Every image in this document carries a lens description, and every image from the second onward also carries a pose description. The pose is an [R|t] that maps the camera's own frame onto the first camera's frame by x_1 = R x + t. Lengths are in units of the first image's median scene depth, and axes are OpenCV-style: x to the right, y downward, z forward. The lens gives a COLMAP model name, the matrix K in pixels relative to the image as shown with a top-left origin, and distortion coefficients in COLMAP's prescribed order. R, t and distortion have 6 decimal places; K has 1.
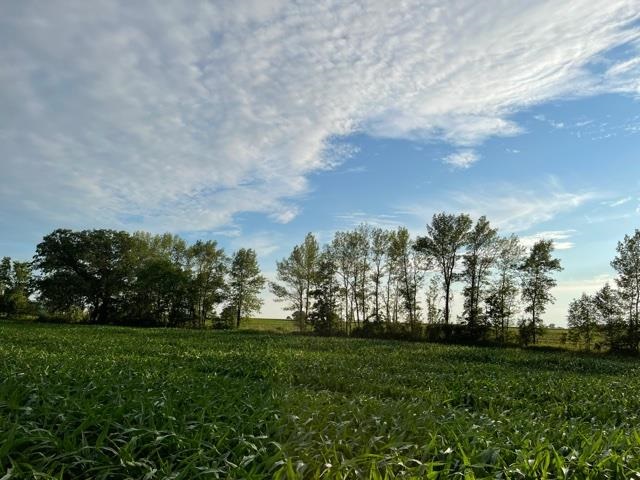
lens RADIAL K [[466.9, 0, 298.8], [0, 466.9, 233.4], [0, 0, 1]] dist [0.032333, -0.067384]
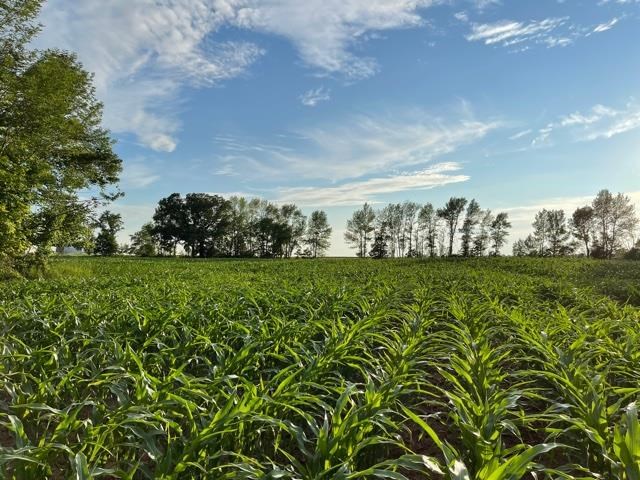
lens RADIAL K [[466.9, 0, 319.9], [0, 466.9, 234.7], [0, 0, 1]] dist [0.032333, -0.067384]
pose [[0.979646, -0.013833, 0.200257, -0.606334], [-0.014553, 0.990103, 0.139585, -0.148928], [-0.200206, -0.139658, 0.969749, -0.750480]]
